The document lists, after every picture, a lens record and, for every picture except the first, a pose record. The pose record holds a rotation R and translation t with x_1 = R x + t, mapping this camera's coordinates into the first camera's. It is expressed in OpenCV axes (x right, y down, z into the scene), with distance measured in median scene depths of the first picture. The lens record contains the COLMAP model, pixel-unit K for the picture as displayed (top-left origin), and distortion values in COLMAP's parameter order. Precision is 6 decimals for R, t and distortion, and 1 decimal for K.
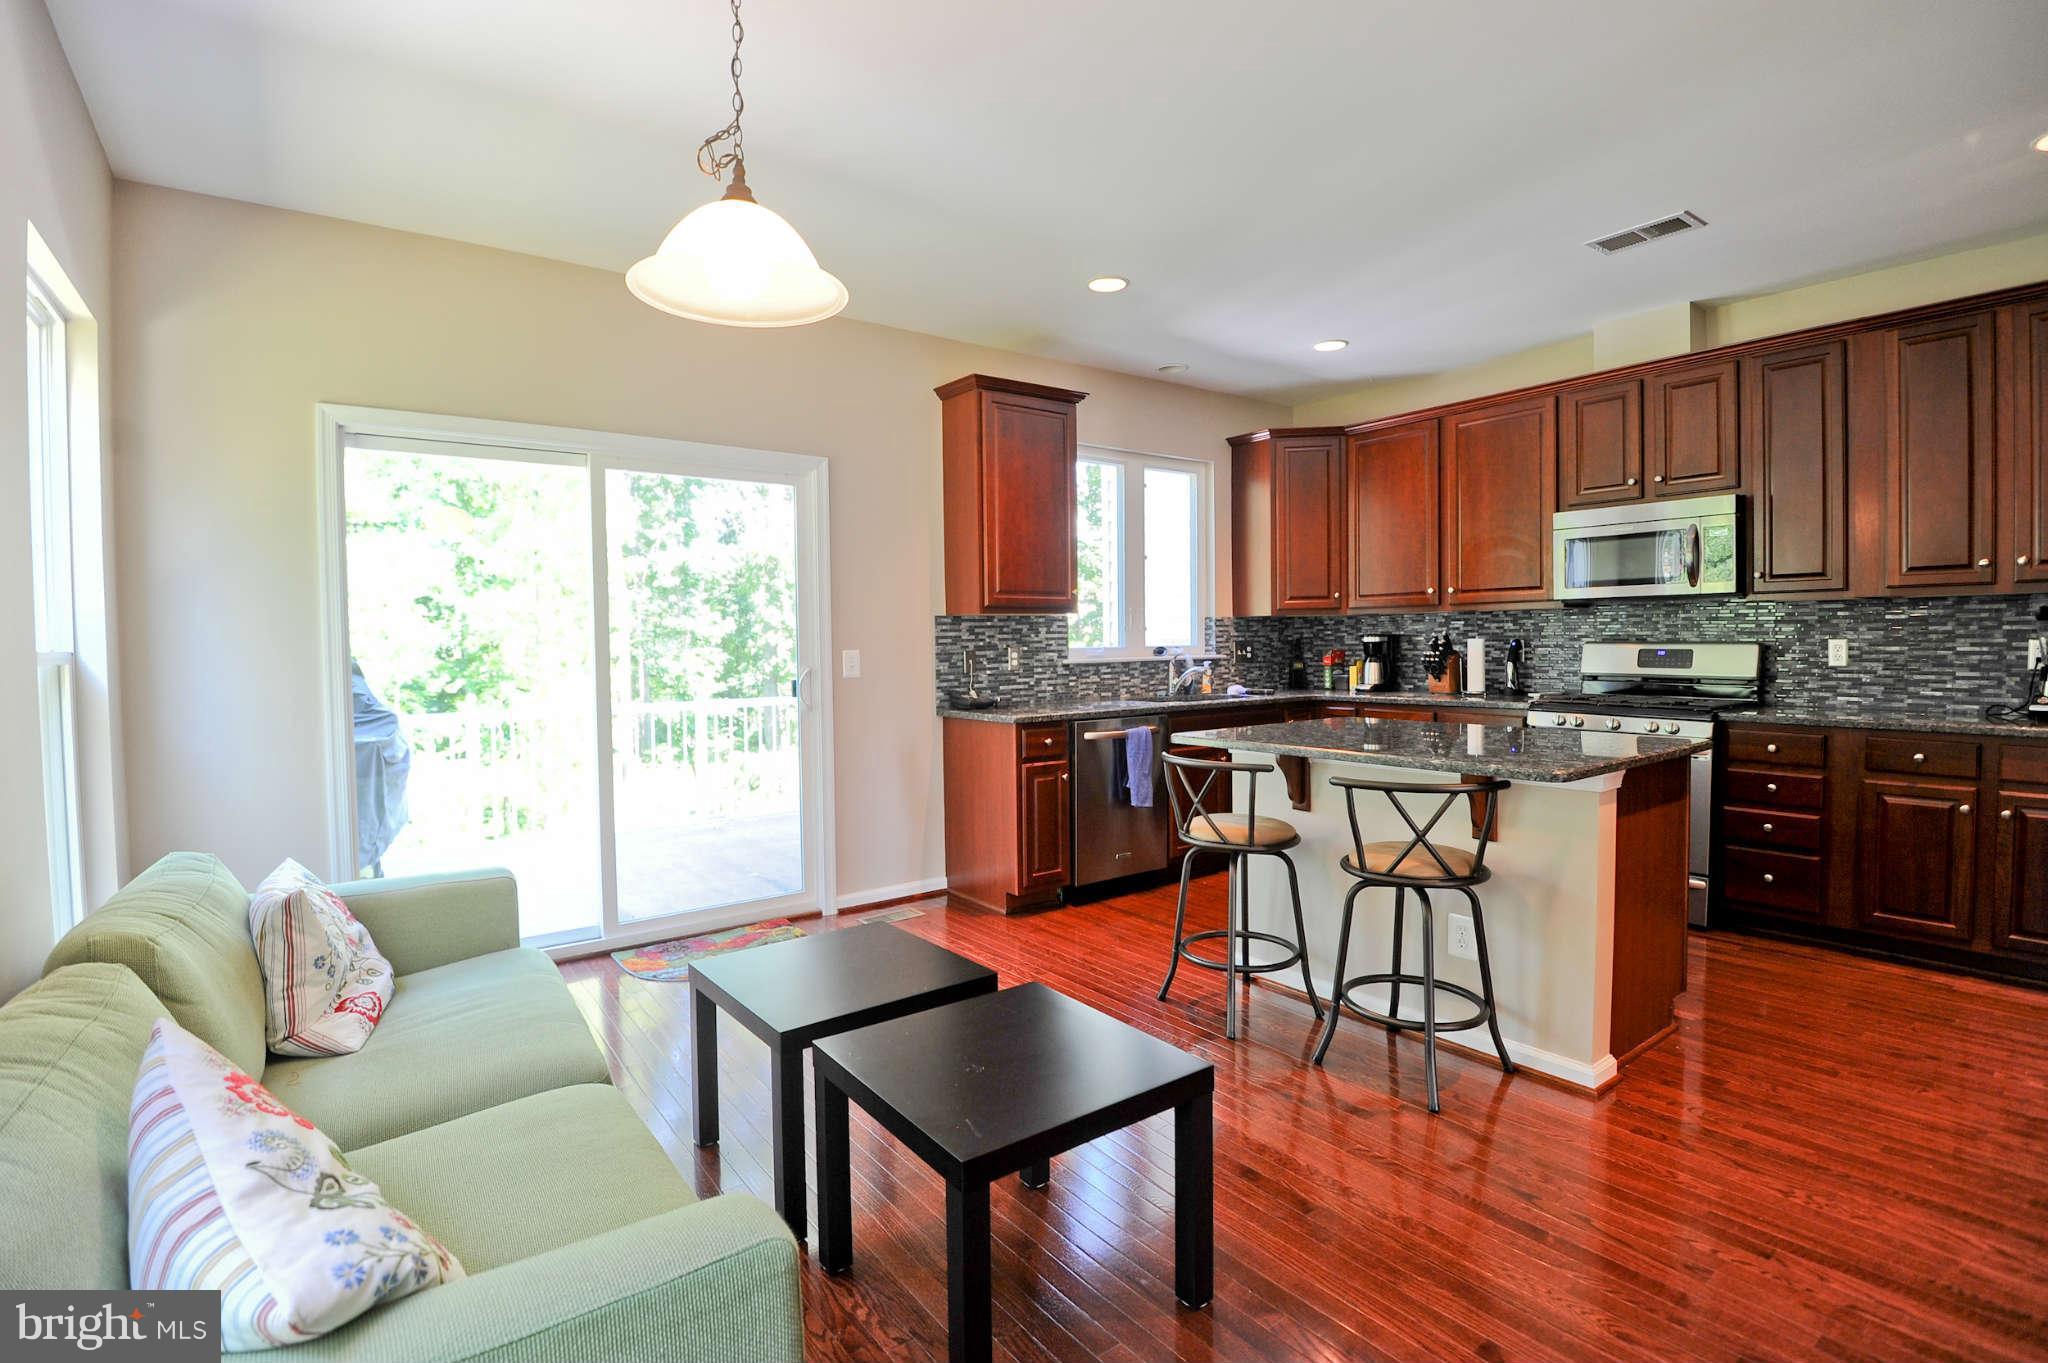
lens RADIAL K [[958.0, 0, 985.5], [0, 958.0, 668.1], [0, 0, 1]] dist [-0.003082, -0.000497]
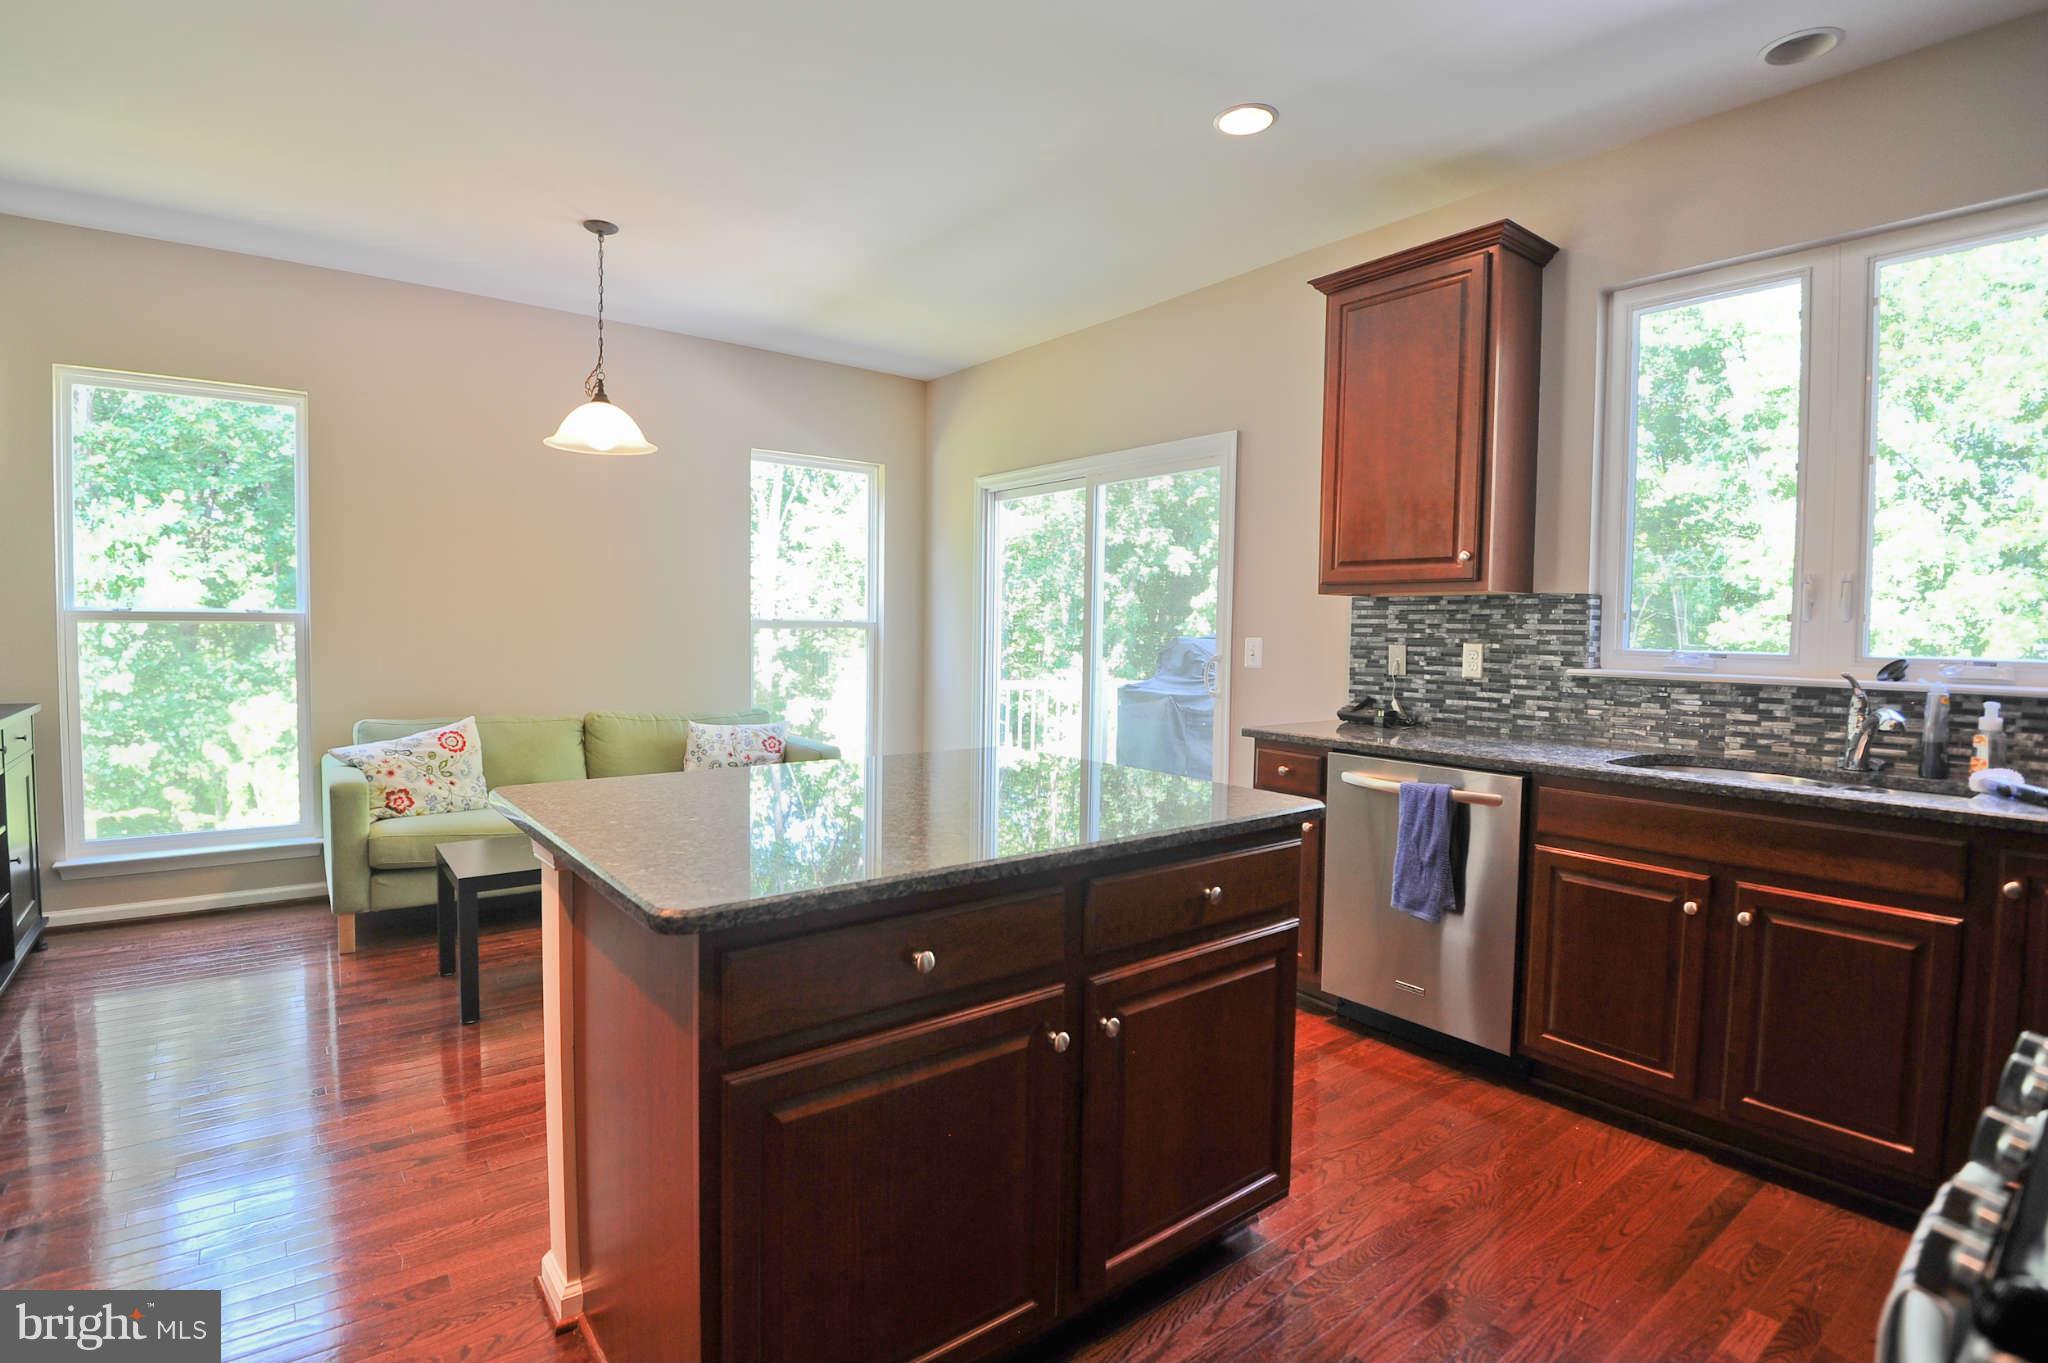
lens RADIAL K [[958.0, 0, 985.5], [0, 958.0, 668.1], [0, 0, 1]] dist [-0.003082, -0.000497]
pose [[0.035600, 0.060236, -0.997549, 0.673481], [-0.042601, 0.997366, 0.058705, -0.029076], [0.998458, 0.040406, 0.038072, 0.643842]]
